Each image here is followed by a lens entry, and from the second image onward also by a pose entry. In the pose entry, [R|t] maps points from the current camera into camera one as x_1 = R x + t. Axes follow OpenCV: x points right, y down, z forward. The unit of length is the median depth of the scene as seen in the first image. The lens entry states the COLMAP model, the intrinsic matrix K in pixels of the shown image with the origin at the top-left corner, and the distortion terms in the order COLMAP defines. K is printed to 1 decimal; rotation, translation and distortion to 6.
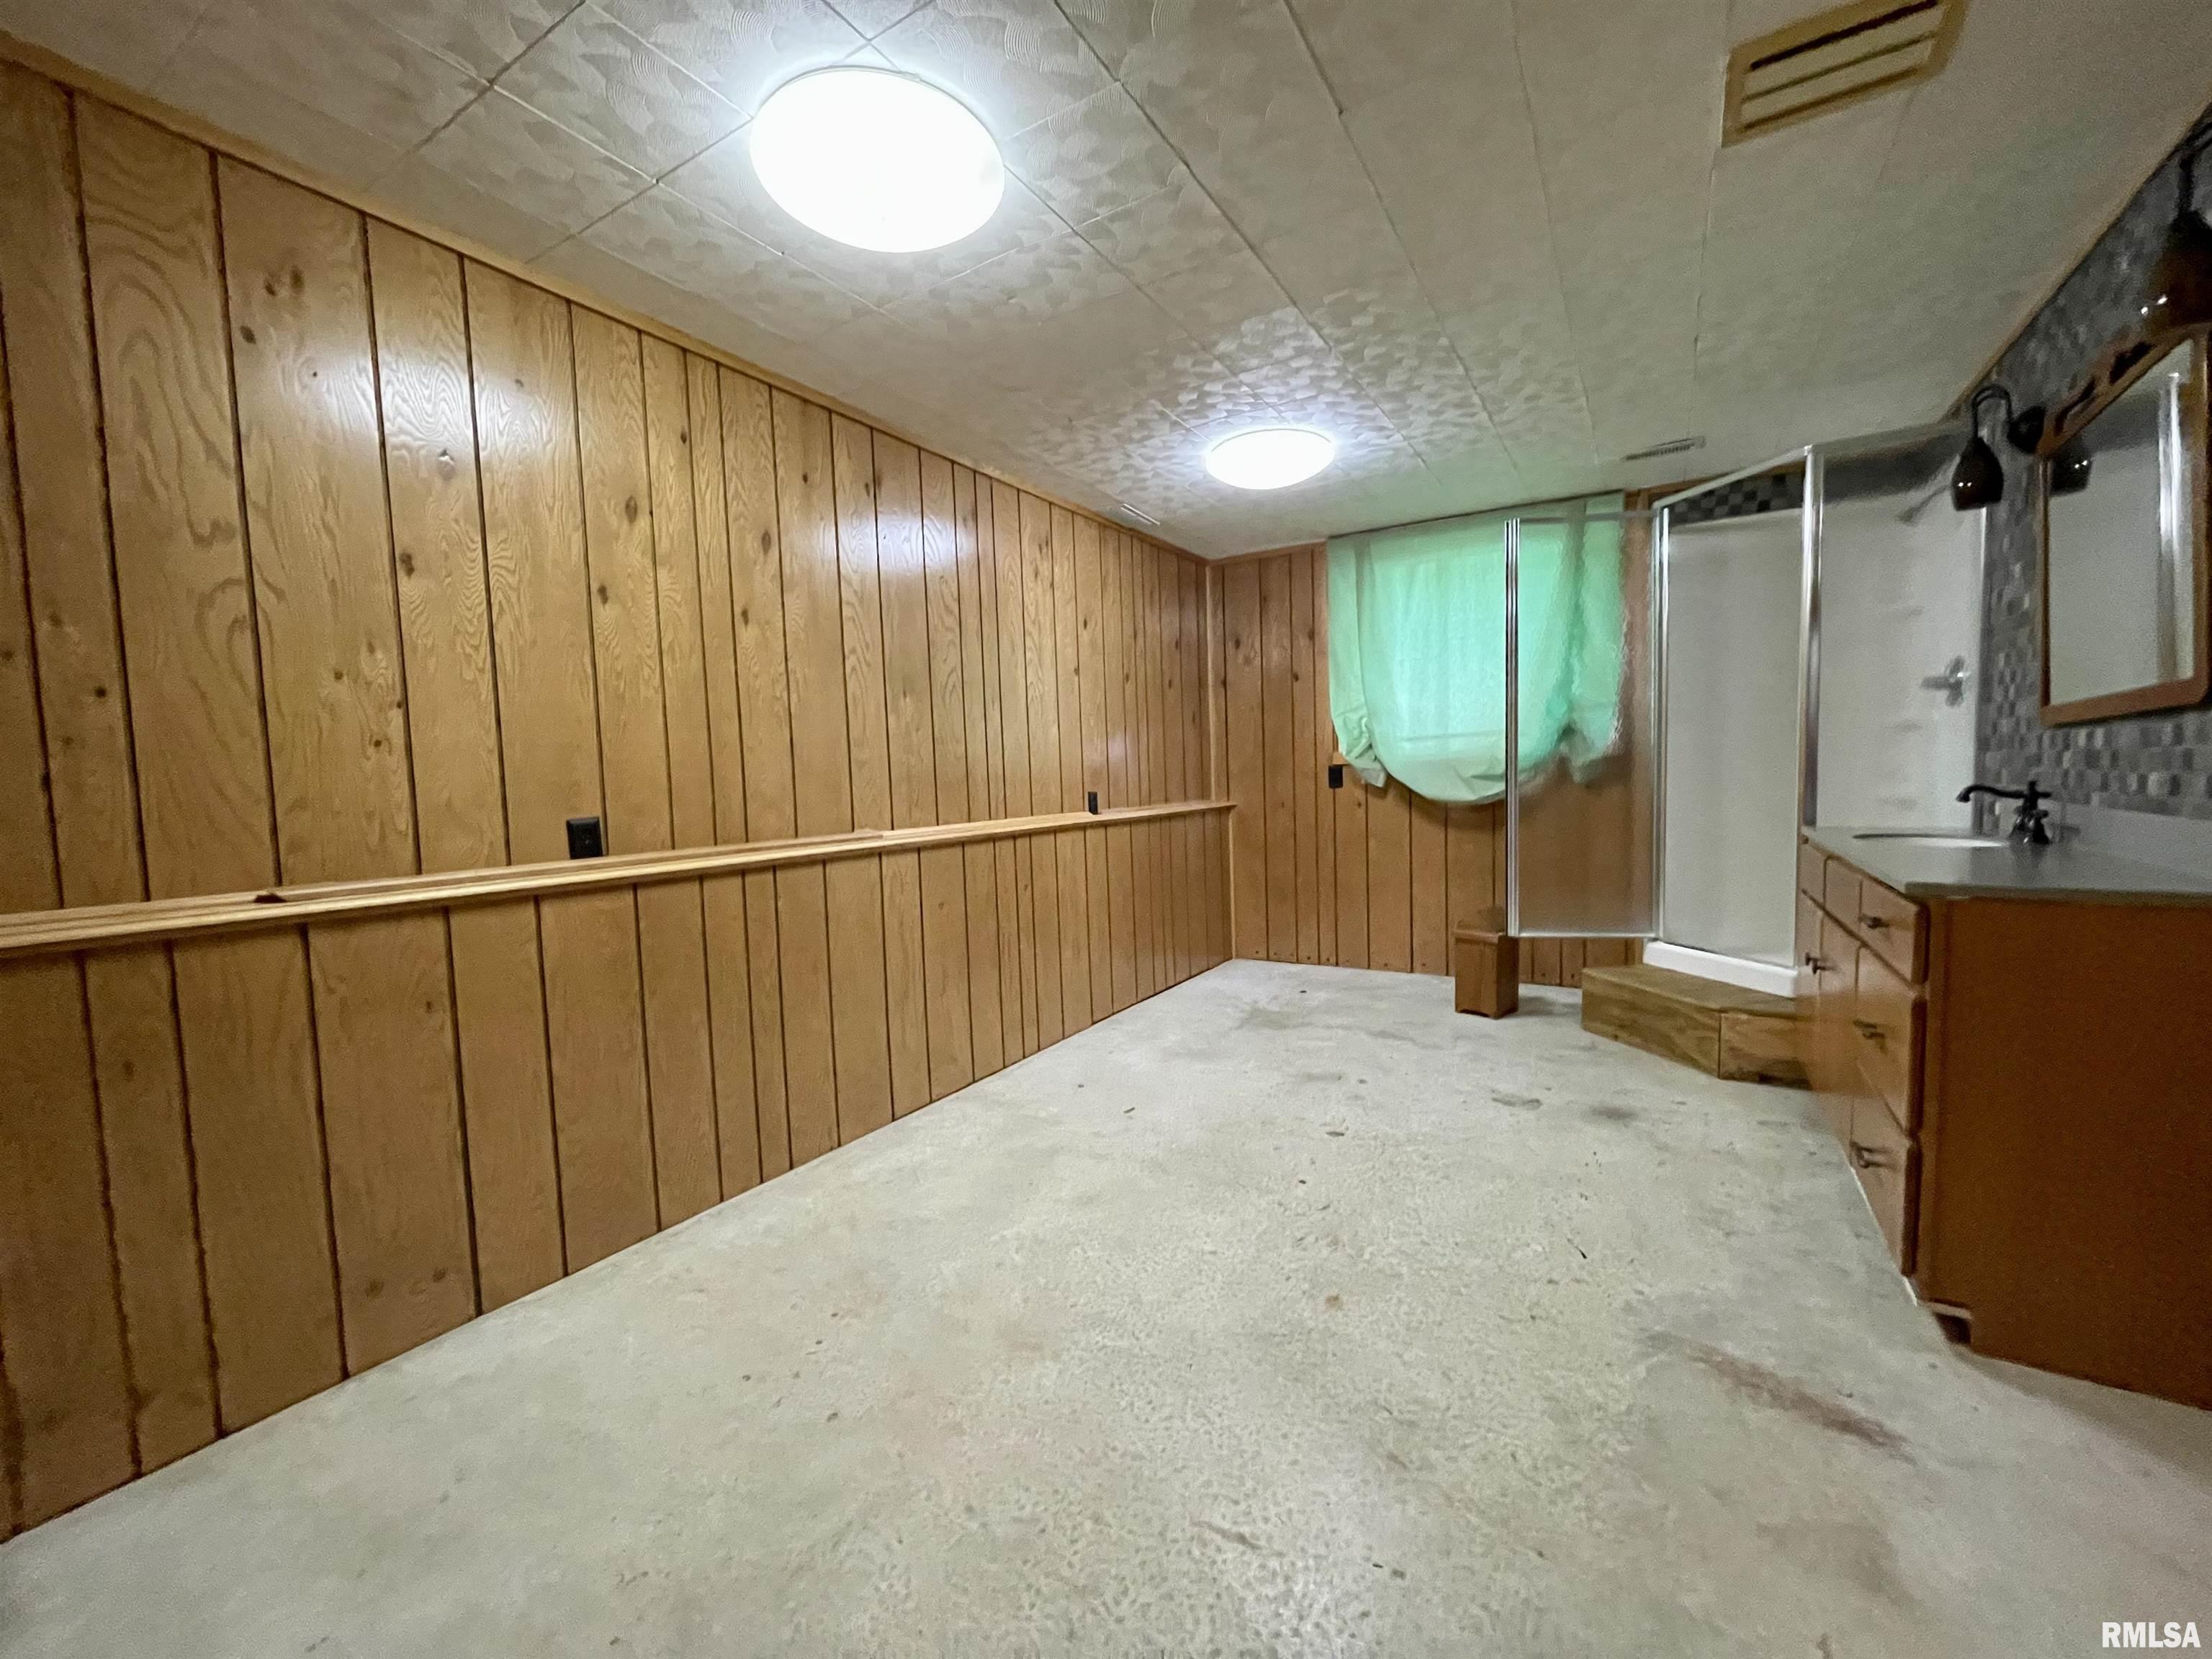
lens RADIAL K [[891.8, 0, 1115.1], [0, 891.8, 836.5], [0, 0, 1]] dist [-0.001163, 0.000040]
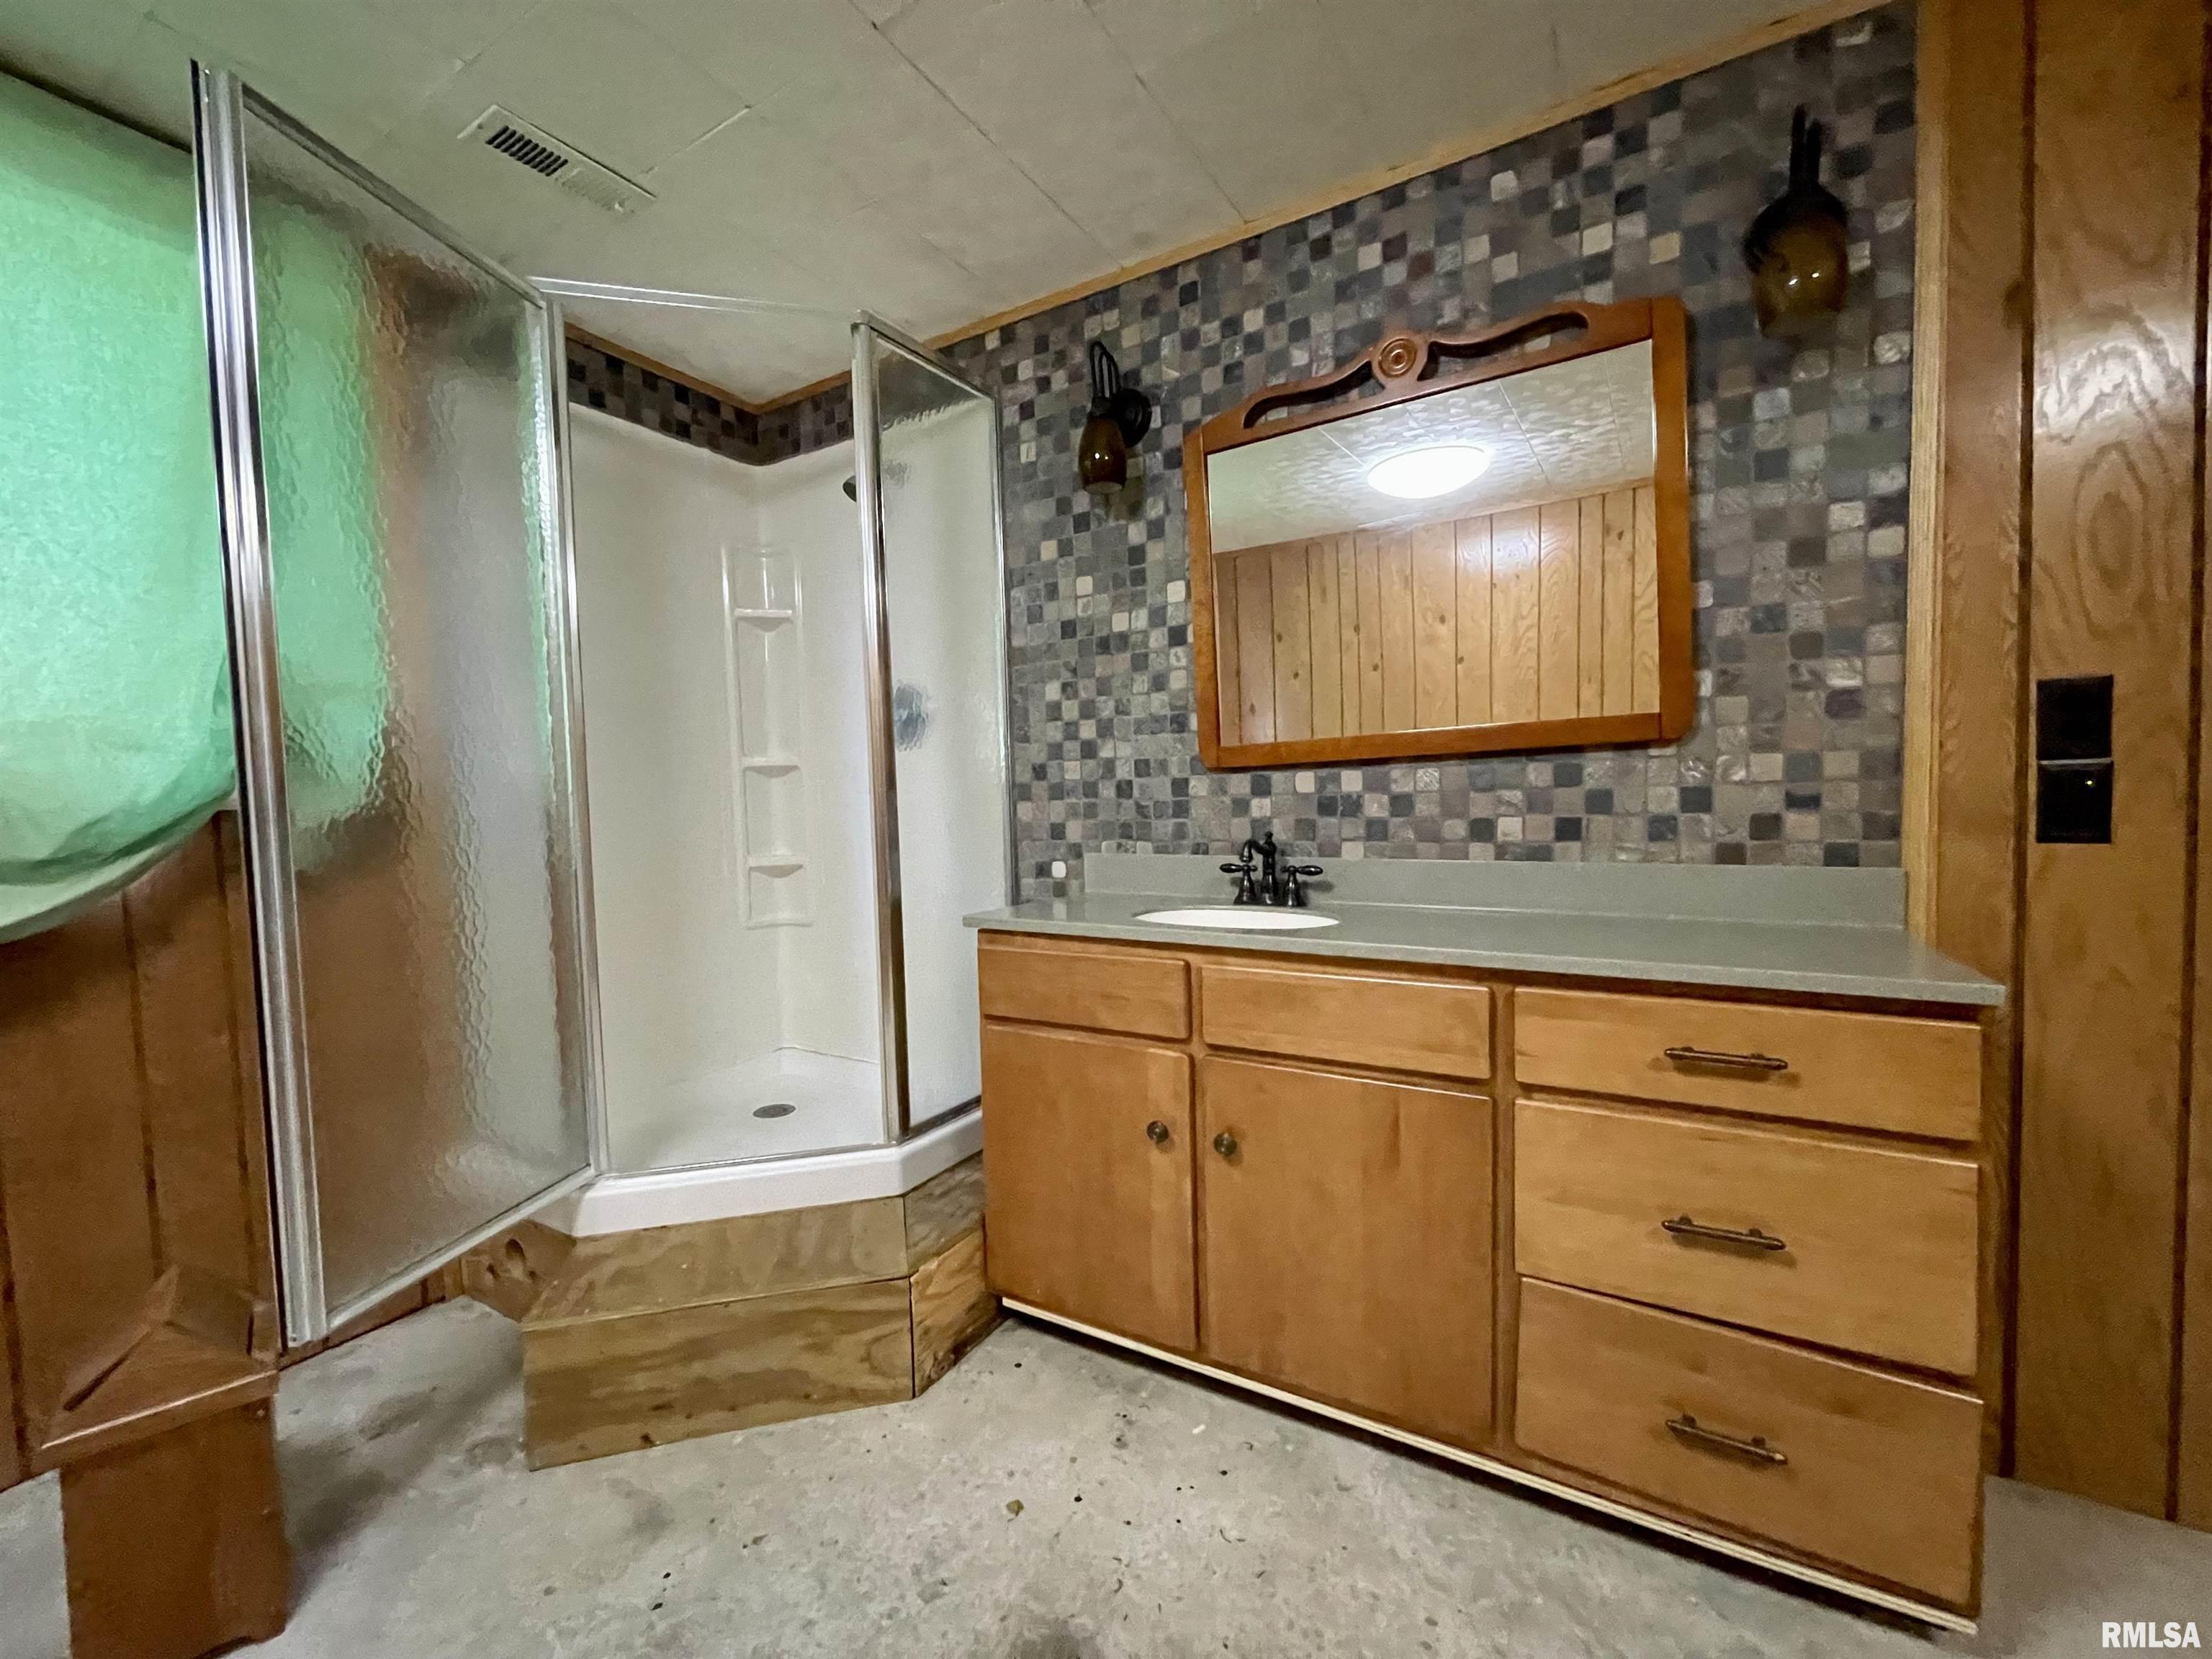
lens RADIAL K [[891.8, 0, 1114.0], [0, 891.8, 831.2], [0, 0, 1]] dist [-0.001163, 0.000040]
pose [[-0.007177, -0.013719, 0.999880, 0.163832], [0.093458, 0.995520, 0.014330, -0.074658], [-0.995597, 0.093550, -0.005862, 0.966571]]
